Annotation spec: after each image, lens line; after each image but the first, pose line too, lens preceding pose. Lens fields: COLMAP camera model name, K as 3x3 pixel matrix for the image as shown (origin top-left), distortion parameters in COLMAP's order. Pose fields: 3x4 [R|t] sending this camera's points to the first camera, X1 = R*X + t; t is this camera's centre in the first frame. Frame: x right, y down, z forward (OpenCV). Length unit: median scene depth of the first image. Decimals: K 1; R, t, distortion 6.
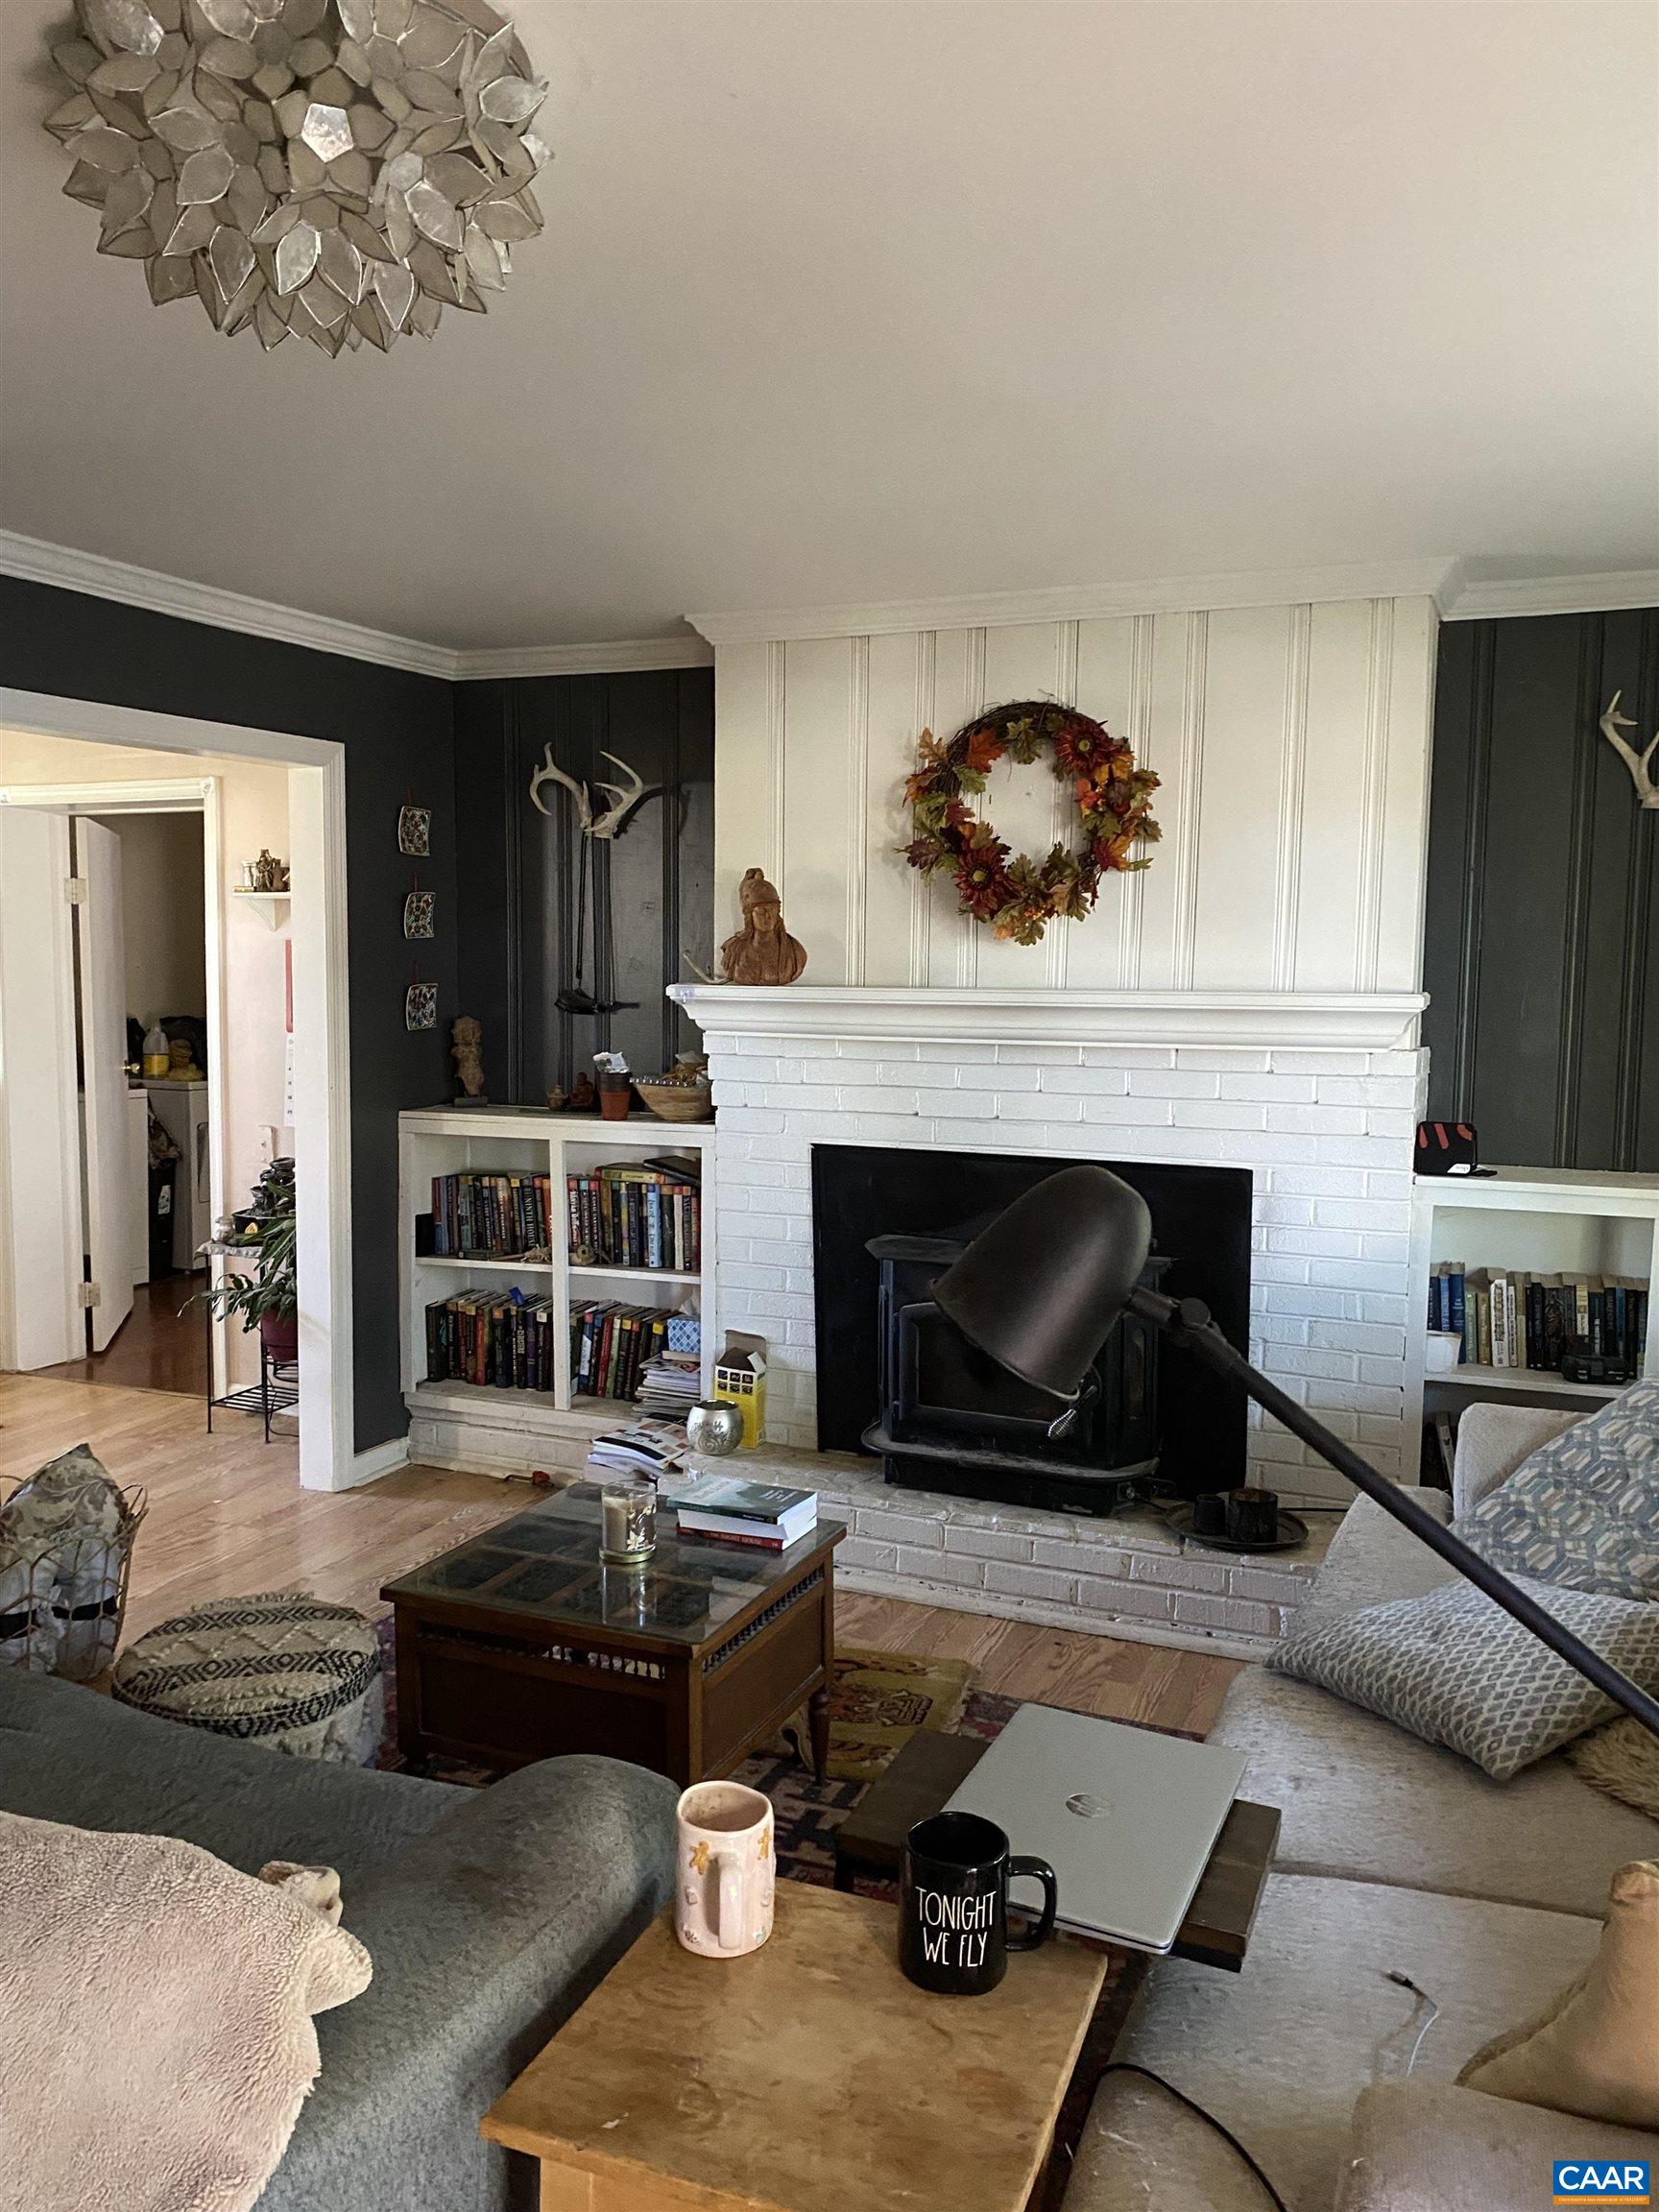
lens RADIAL K [[1666.5, 0, 822.8], [0, 1666.5, 1124.0], [0, 0, 1]] dist [0.061513, -0.086549]
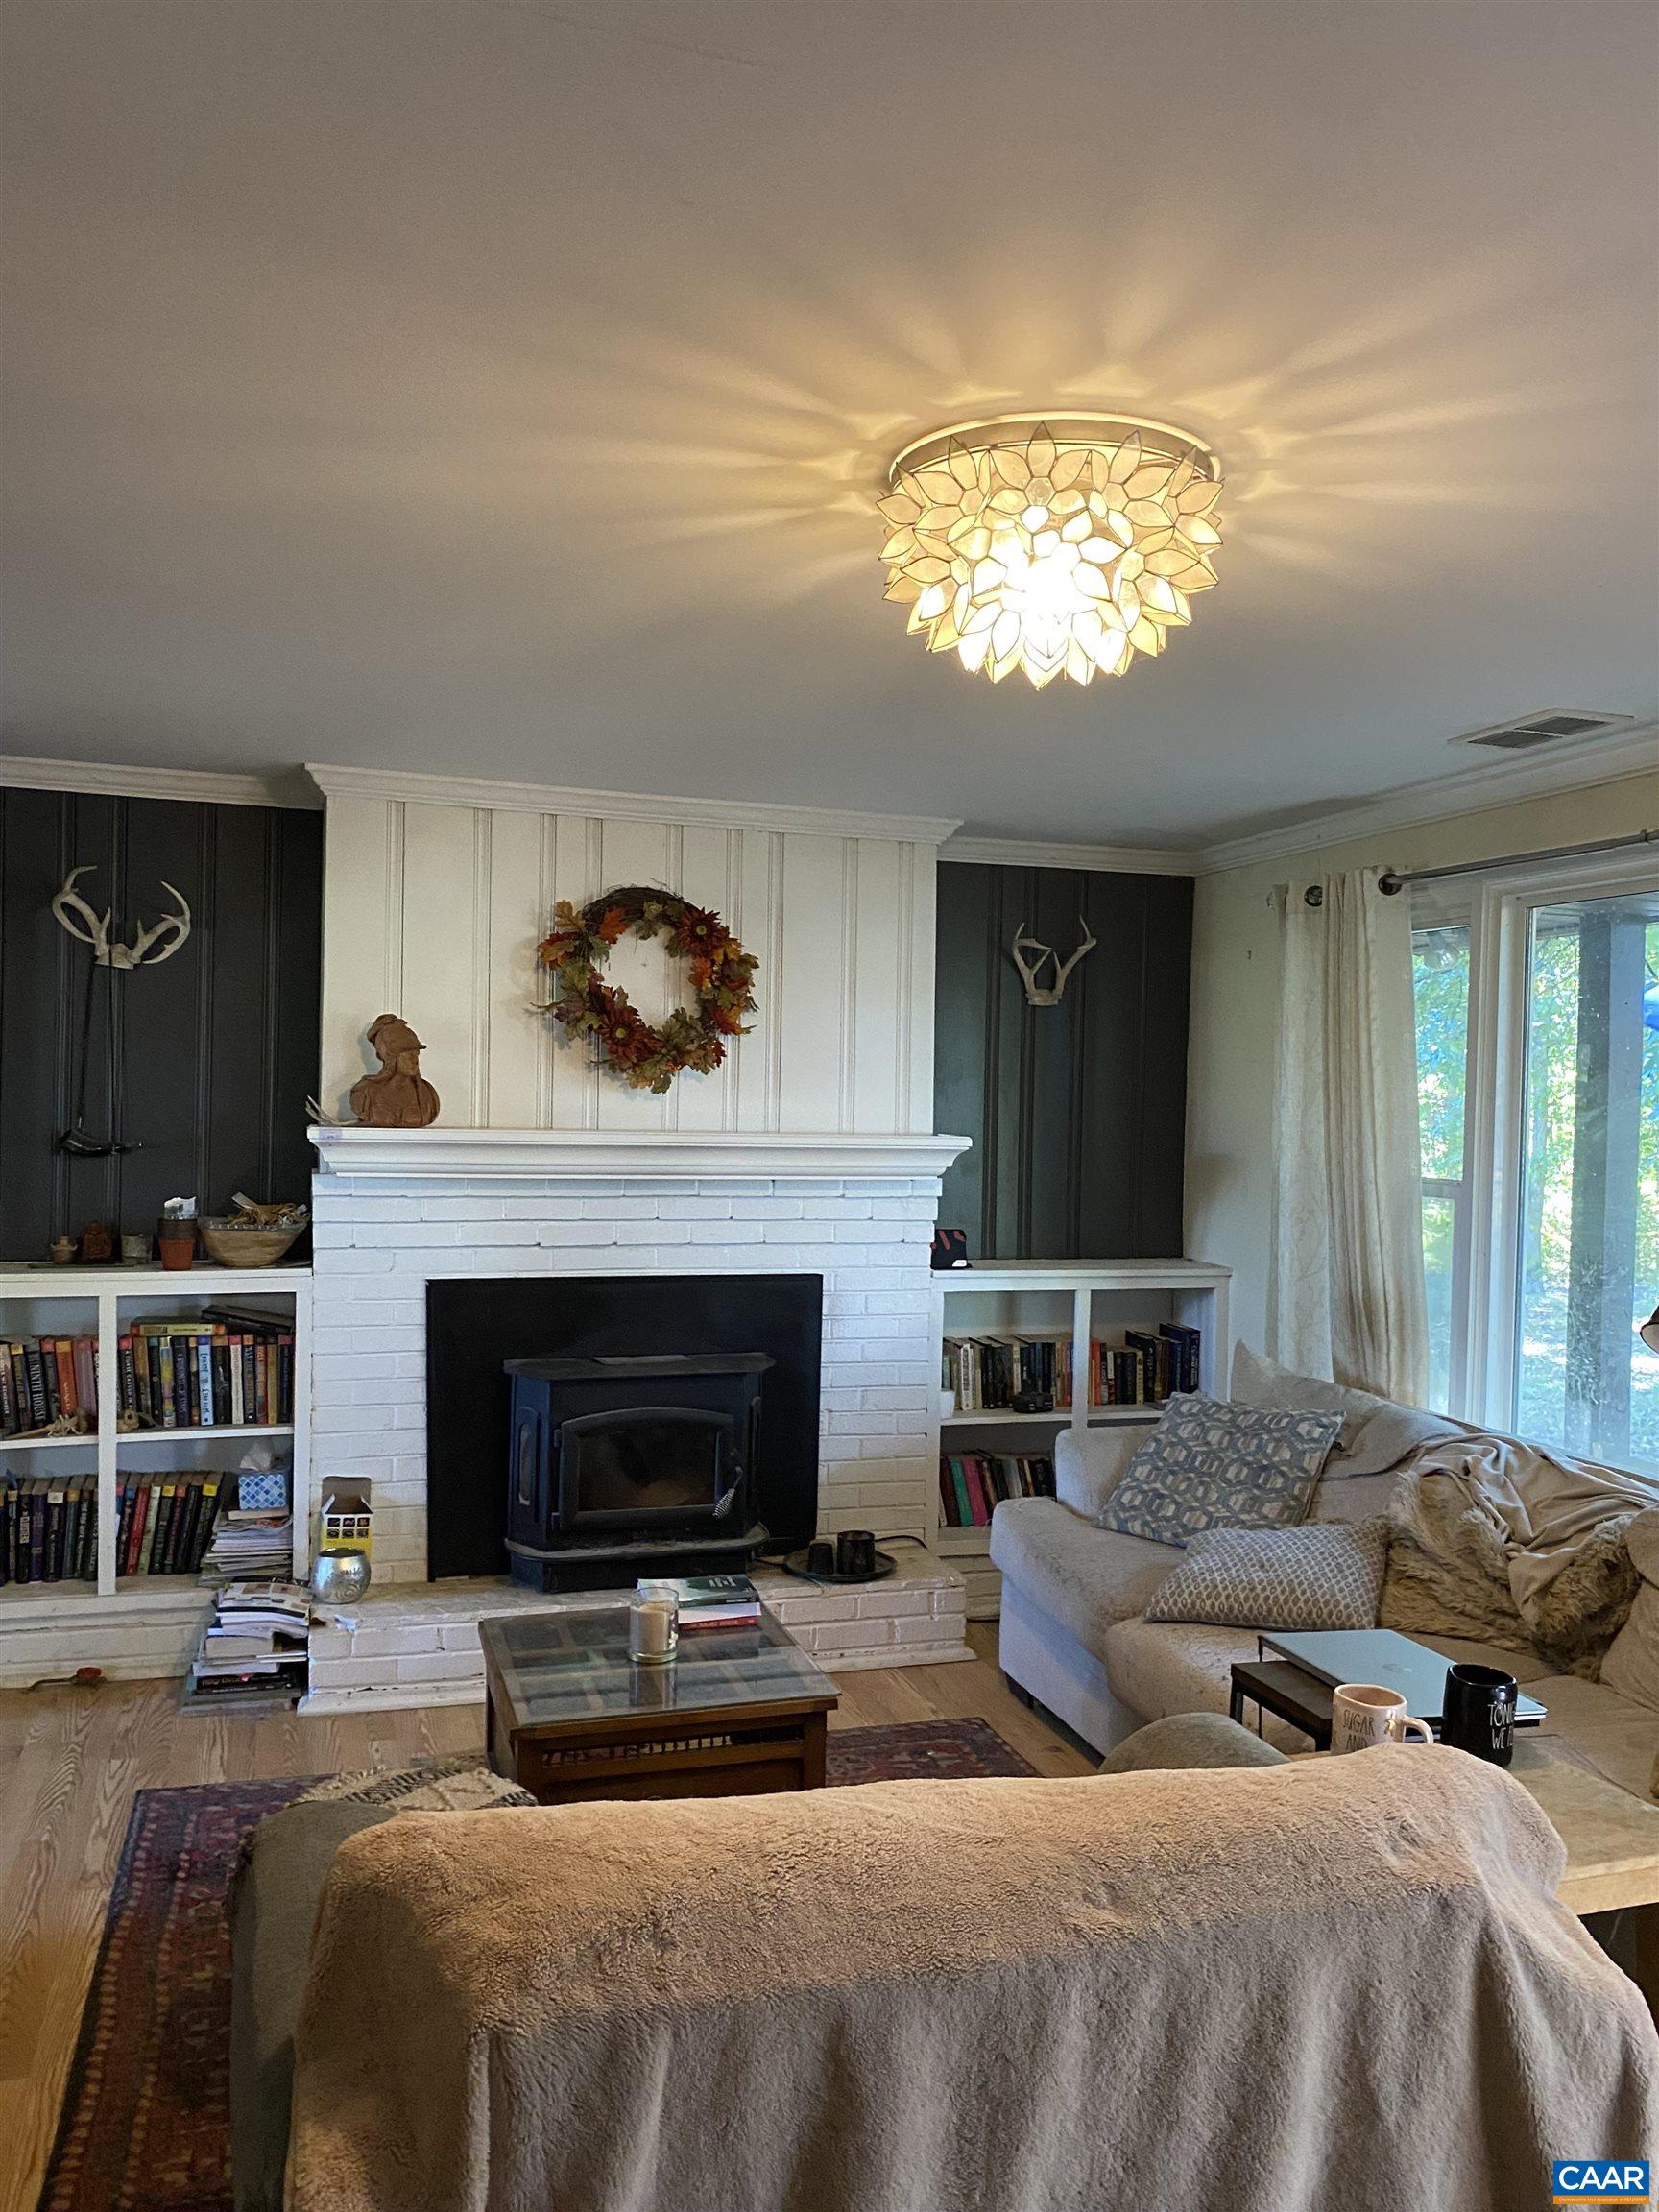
lens RADIAL K [[1666.5, 0, 838.1], [0, 1666.5, 1110.6], [0, 0, 1]] dist [0.061513, -0.086549]
pose [[0.750664, -0.001177, 0.660684, -0.511728], [0.046857, 0.997575, -0.051461, -0.028209], [-0.659021, 0.069588, 0.748898, 0.045045]]
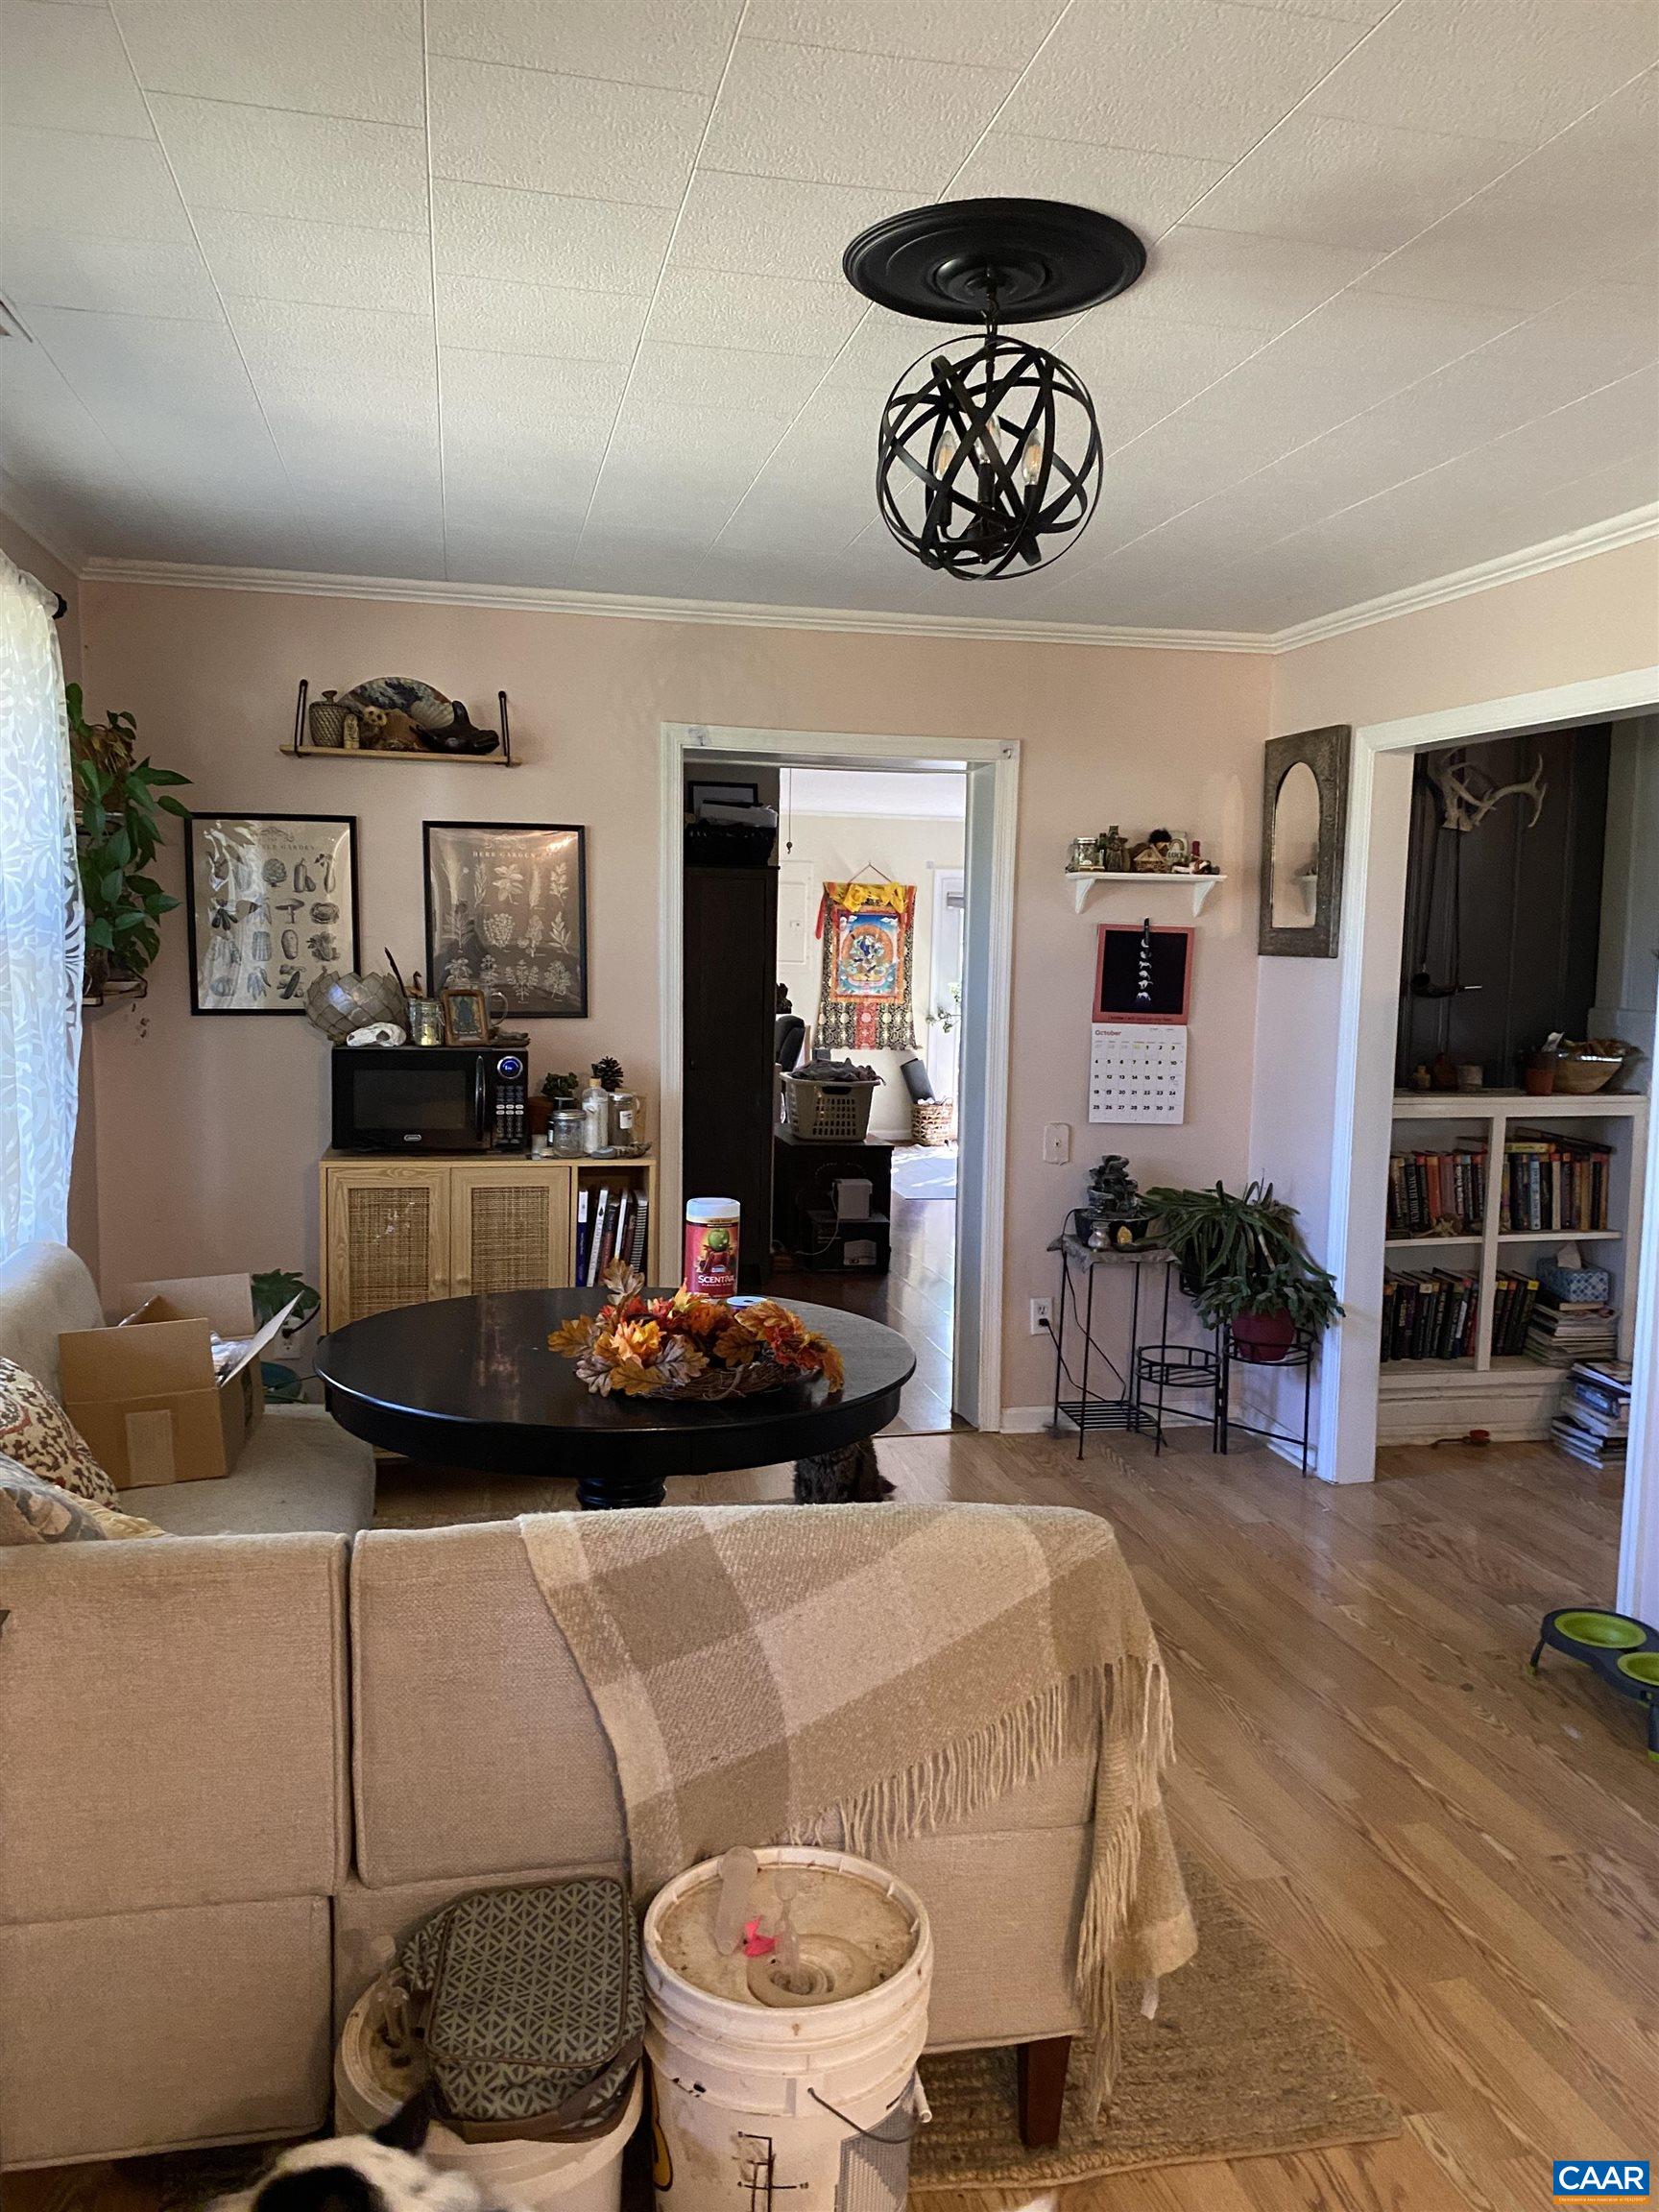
lens RADIAL K [[1666.5, 0, 886.6], [0, 1666.5, 1119.7], [0, 0, 1]] dist [0.061513, -0.086549]
pose [[0.795624, -0.069685, 0.601770, -1.212868], [0.045762, 0.997437, 0.055000, -0.072111], [-0.604060, -0.016221, 0.796774, 0.426411]]
